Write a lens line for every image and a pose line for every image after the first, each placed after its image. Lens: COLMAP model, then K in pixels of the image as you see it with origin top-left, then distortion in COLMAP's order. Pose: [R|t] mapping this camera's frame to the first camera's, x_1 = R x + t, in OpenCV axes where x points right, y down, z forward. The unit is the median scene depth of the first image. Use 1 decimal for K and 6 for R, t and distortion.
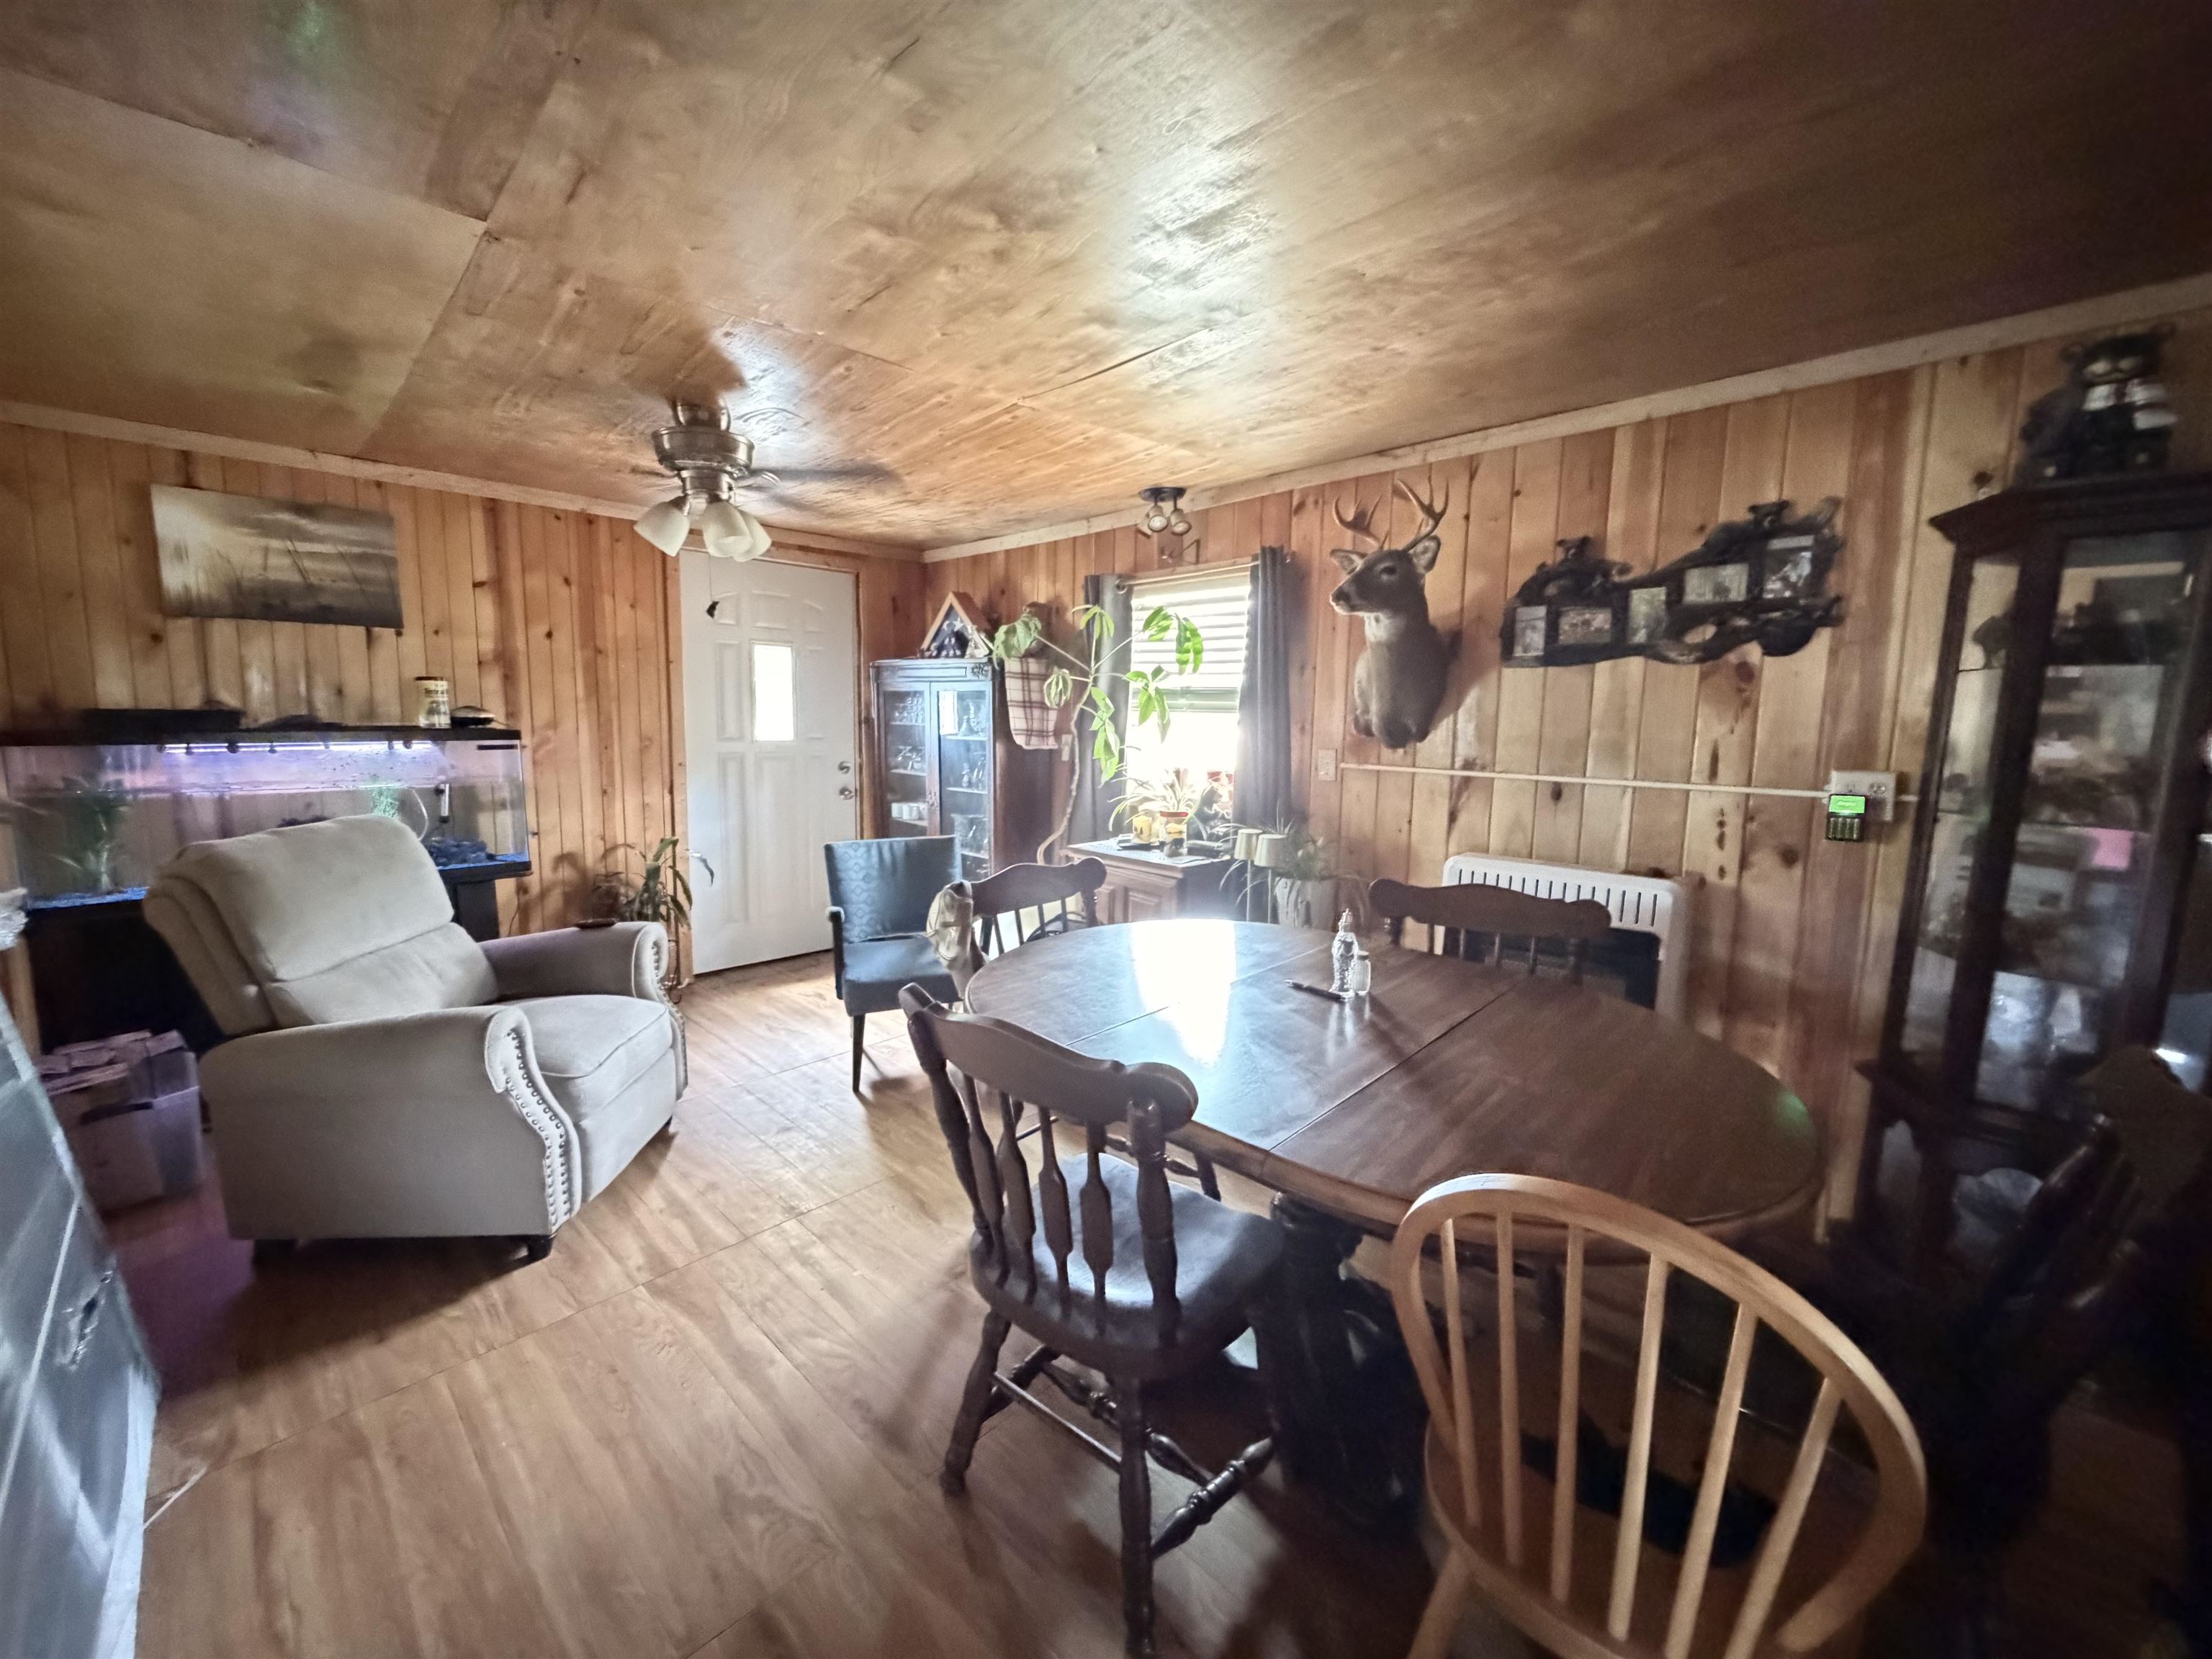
lens RADIAL K [[892.9, 0, 1110.5], [0, 892.9, 831.0], [0, 0, 1]] dist [0.001616, 0.000151]
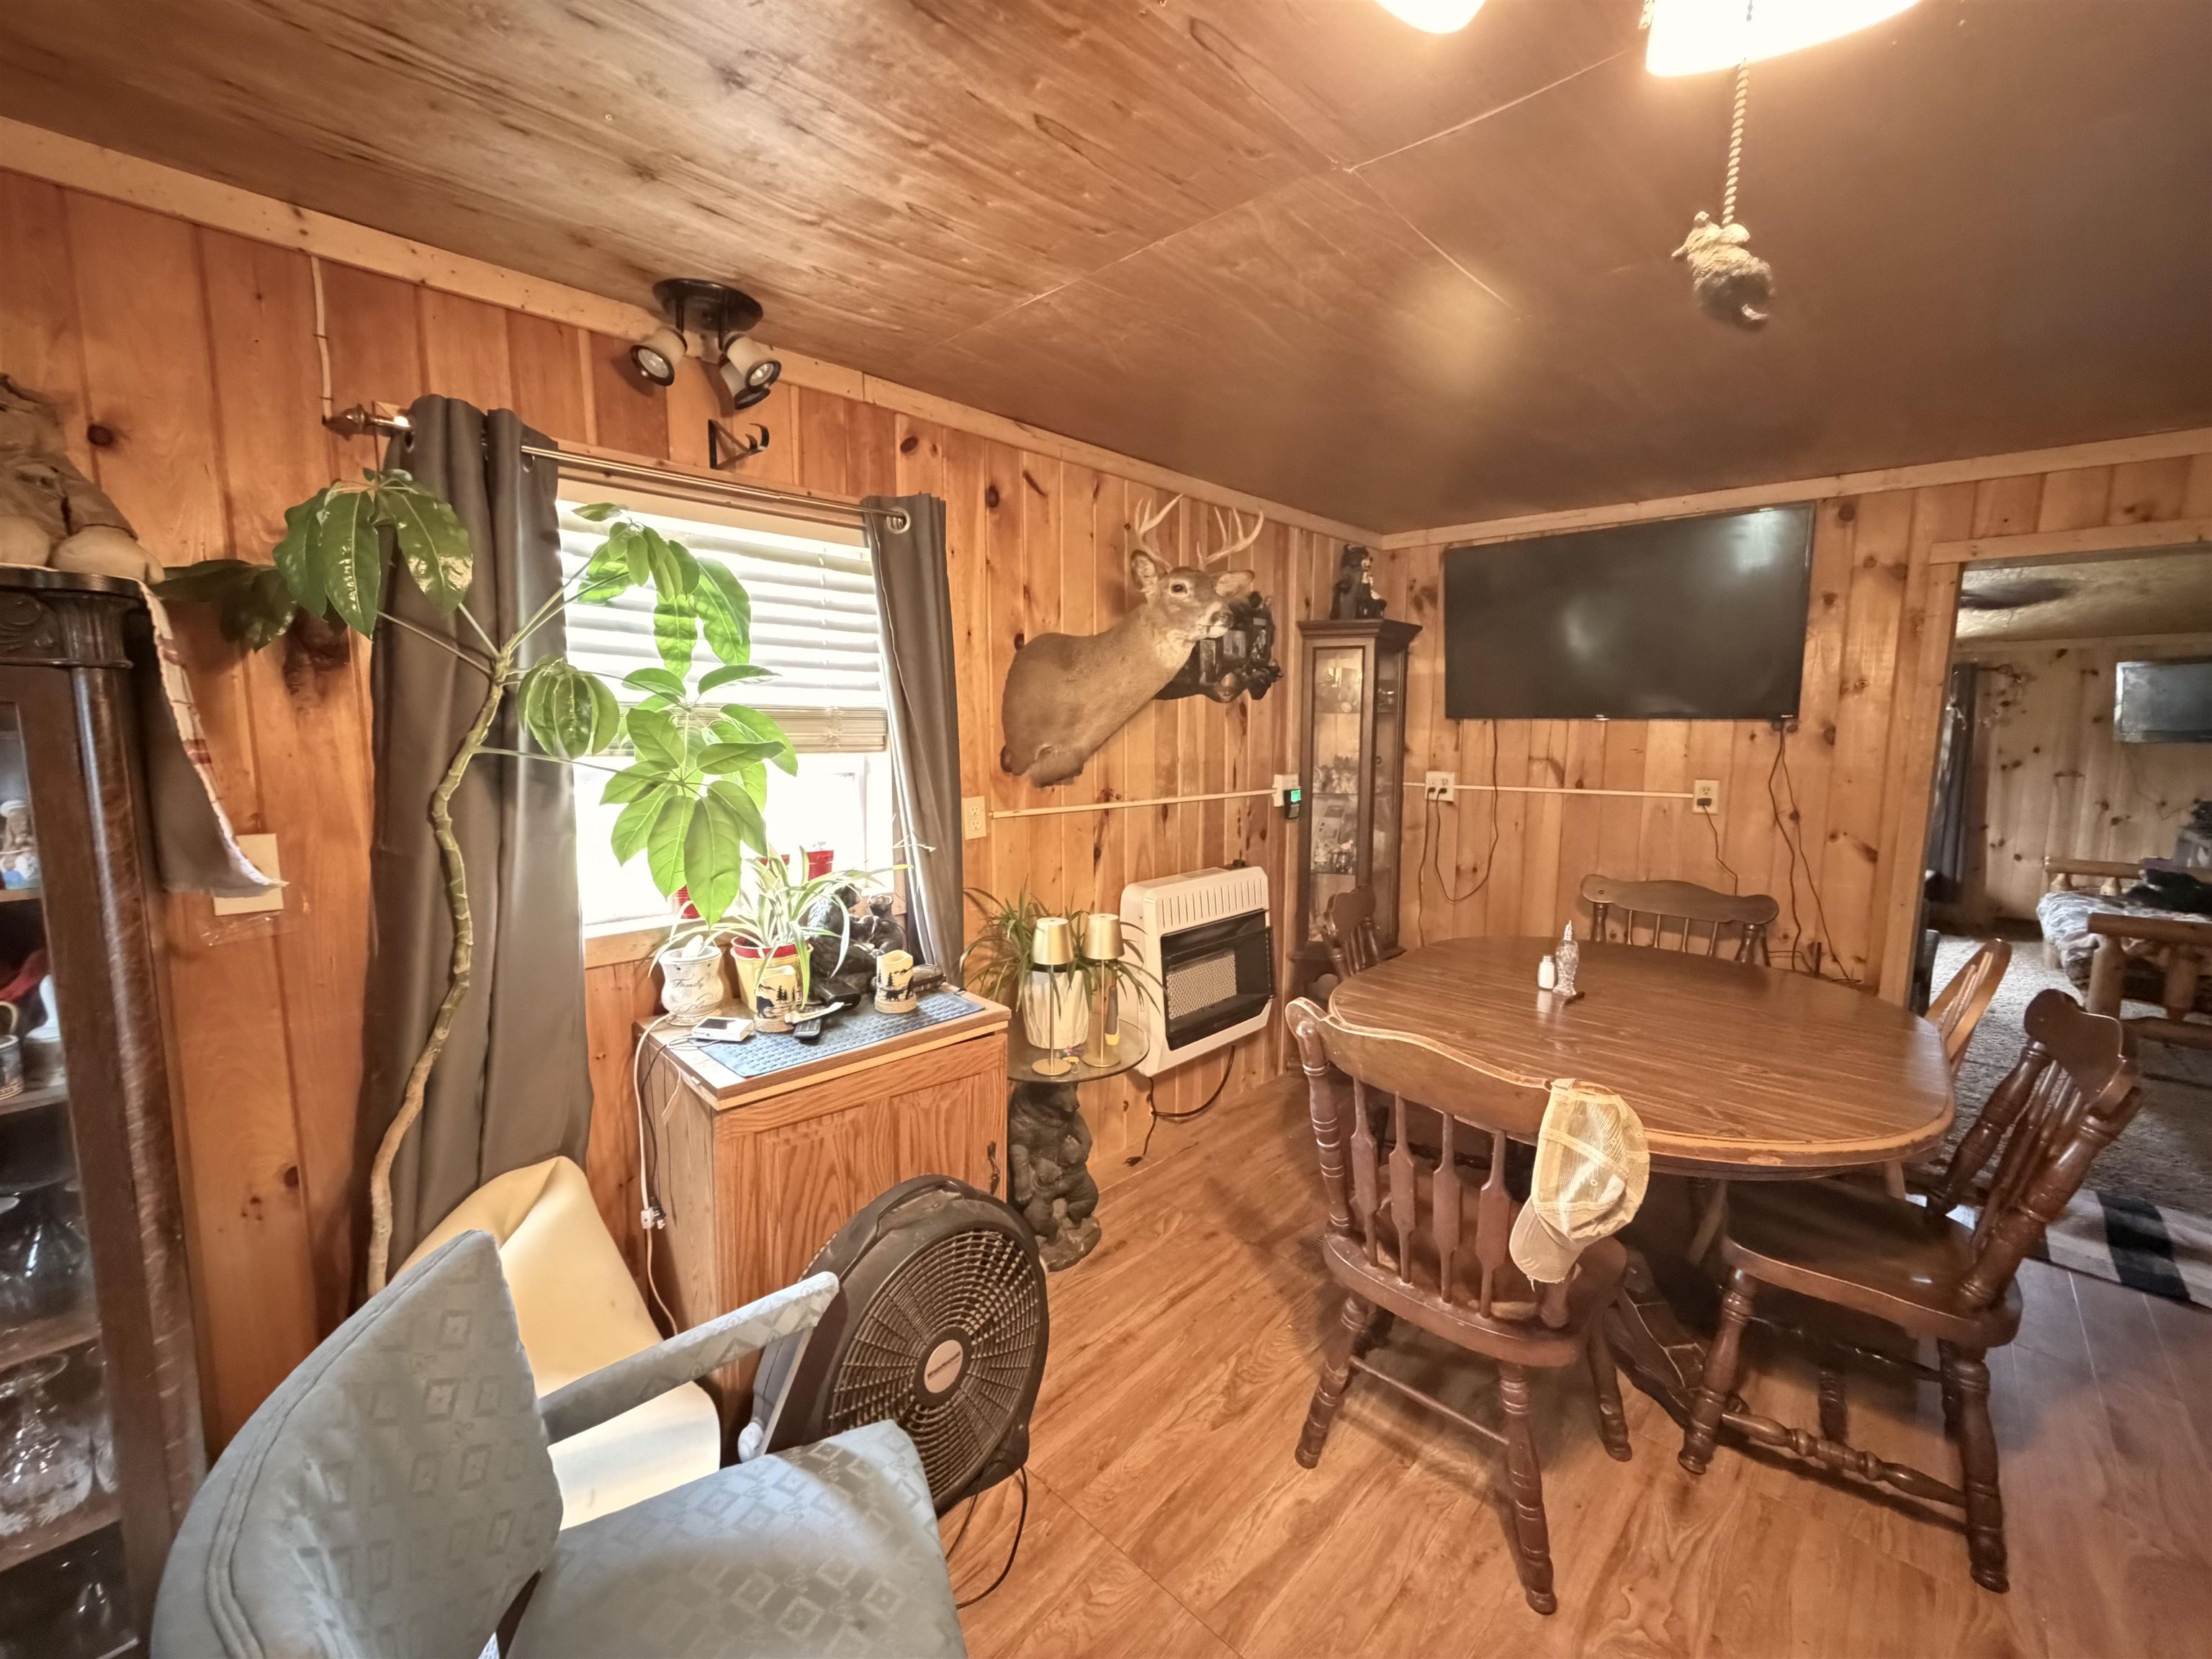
lens RADIAL K [[892.9, 0, 1106.6], [0, 892.9, 827.9], [0, 0, 1]] dist [0.001616, 0.000151]
pose [[-0.005347, -0.130960, 0.991373, -0.680791], [0.127117, 0.983256, 0.130573, -0.201306], [-0.991873, 0.126718, 0.011390, 1.195820]]
